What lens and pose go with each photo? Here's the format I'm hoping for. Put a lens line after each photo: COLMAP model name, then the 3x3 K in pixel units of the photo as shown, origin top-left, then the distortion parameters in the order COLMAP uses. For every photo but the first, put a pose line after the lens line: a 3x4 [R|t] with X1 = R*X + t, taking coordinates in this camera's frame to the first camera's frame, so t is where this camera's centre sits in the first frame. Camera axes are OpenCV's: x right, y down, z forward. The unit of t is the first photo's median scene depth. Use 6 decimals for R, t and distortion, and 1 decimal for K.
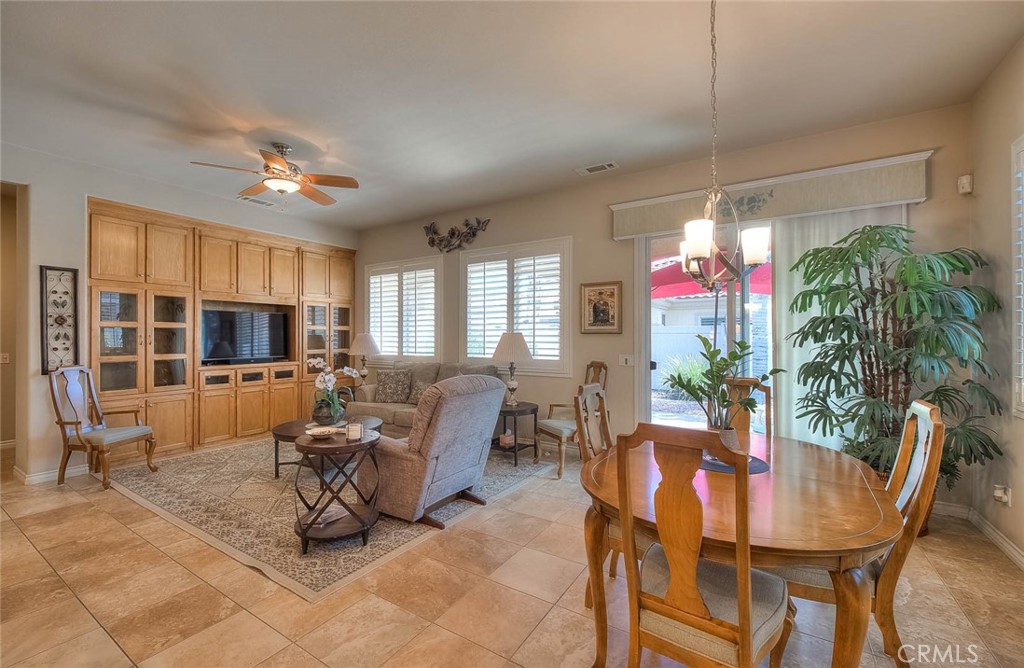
lens RADIAL K [[407.5, 0, 509.4], [0, 407.5, 334.1], [0, 0, 1]] dist [0.000049, -0.000844]
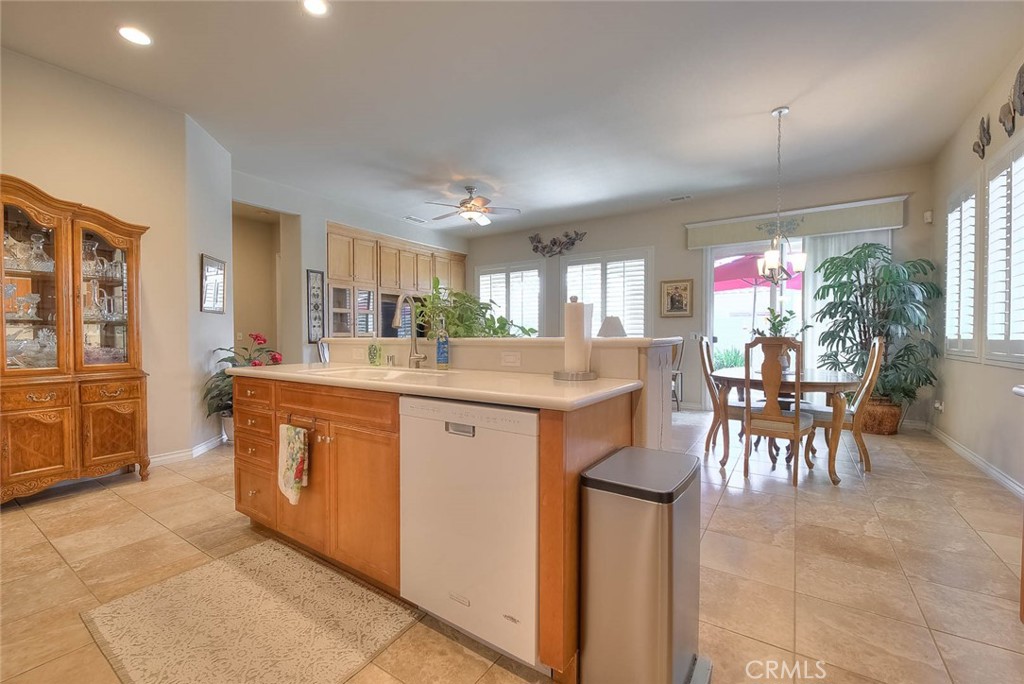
lens RADIAL K [[423.8, 0, 515.9], [0, 423.8, 344.2], [0, 0, 1]] dist [-0.000566, 0.000372]
pose [[0.999997, -0.001726, -0.001799, -0.414475], [0.001771, 0.999674, 0.025478, 0.068602], [0.001754, -0.025482, 0.999674, -0.577205]]
